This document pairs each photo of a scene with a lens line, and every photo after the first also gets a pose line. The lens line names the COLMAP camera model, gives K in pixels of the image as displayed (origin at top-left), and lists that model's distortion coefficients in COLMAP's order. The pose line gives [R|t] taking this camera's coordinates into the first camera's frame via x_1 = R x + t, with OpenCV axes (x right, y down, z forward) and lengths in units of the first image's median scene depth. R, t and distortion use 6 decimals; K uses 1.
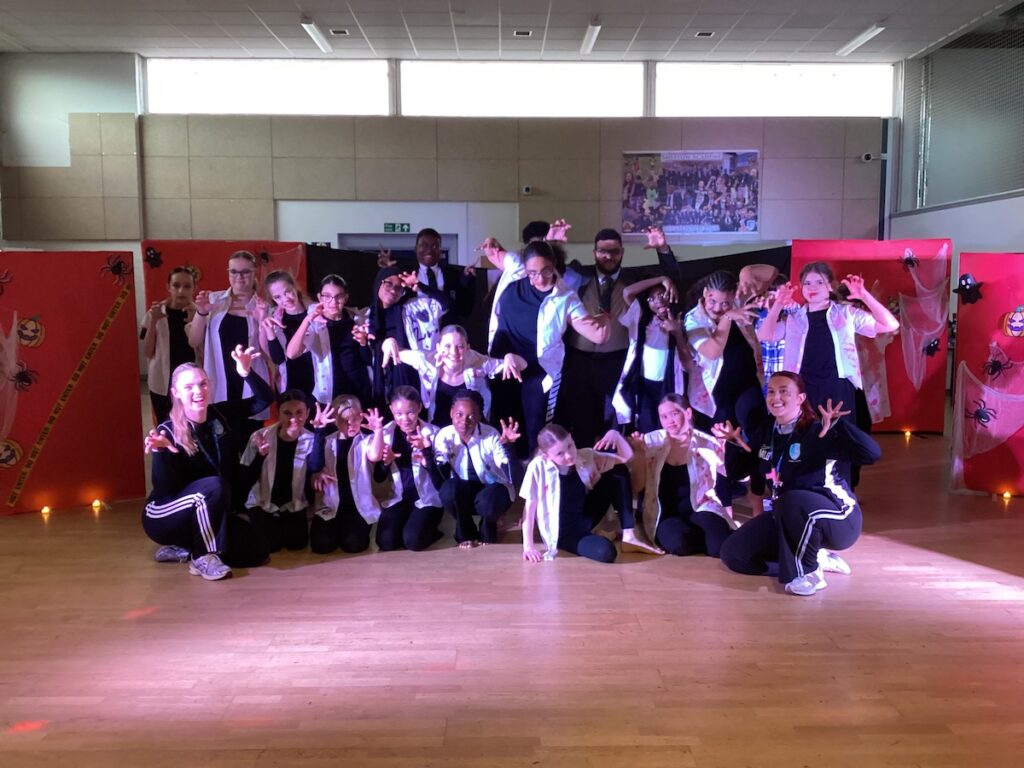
lens RADIAL K [[928.4, 0, 516.7], [0, 928.4, 386.9], [0, 0, 1]] dist [0.032872, -0.060194]
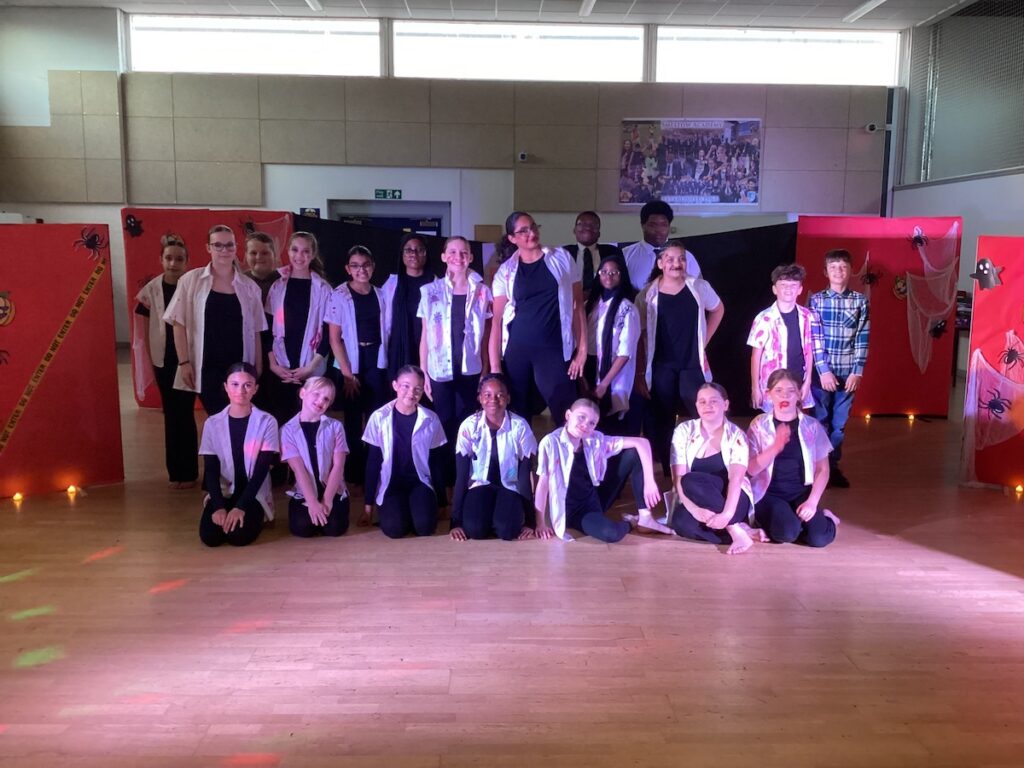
lens RADIAL K [[928.4, 0, 517.5], [0, 928.4, 386.4], [0, 0, 1]] dist [0.032872, -0.060194]
pose [[0.999880, 0.010521, 0.011344, -0.003120], [-0.010945, 0.999217, 0.038009, -0.010550], [-0.010935, -0.038129, 0.999213, 0.022405]]
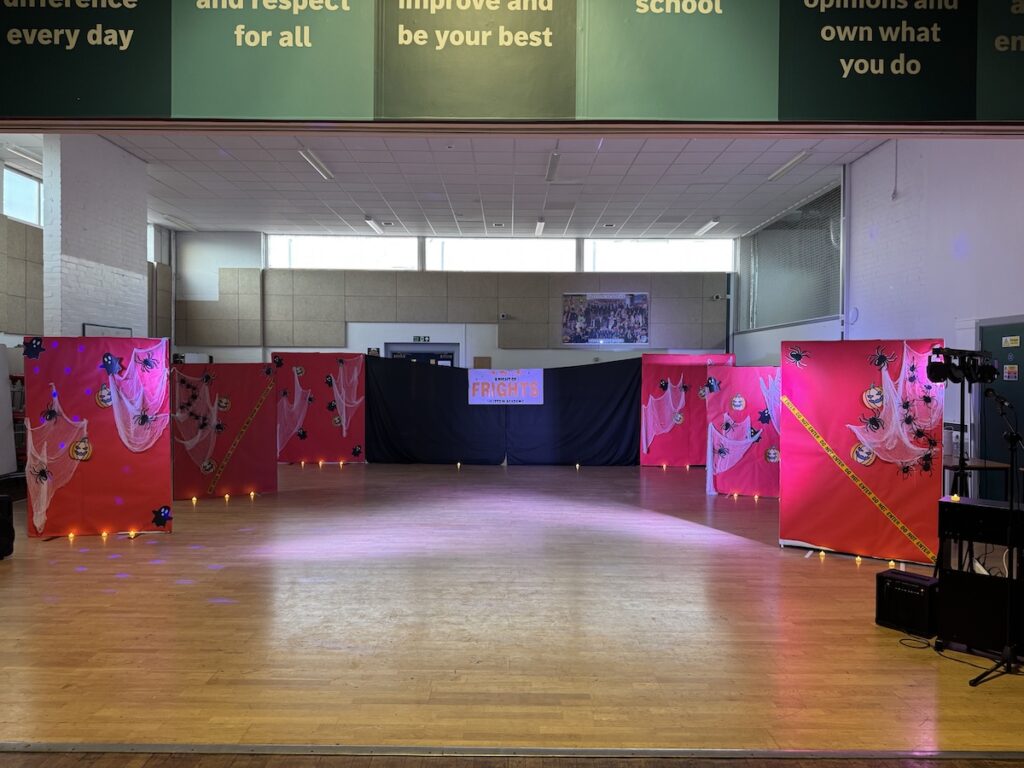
lens RADIAL K [[705.8, 0, 508.0], [0, 705.8, 375.6], [0, 0, 1]] dist [0.068591, 0.001811]
pose [[0.999842, 0.006662, -0.016456, 0.047162], [-0.008278, 0.994936, -0.100168, 0.012968], [0.015706, 0.100288, 0.994834, -0.230877]]
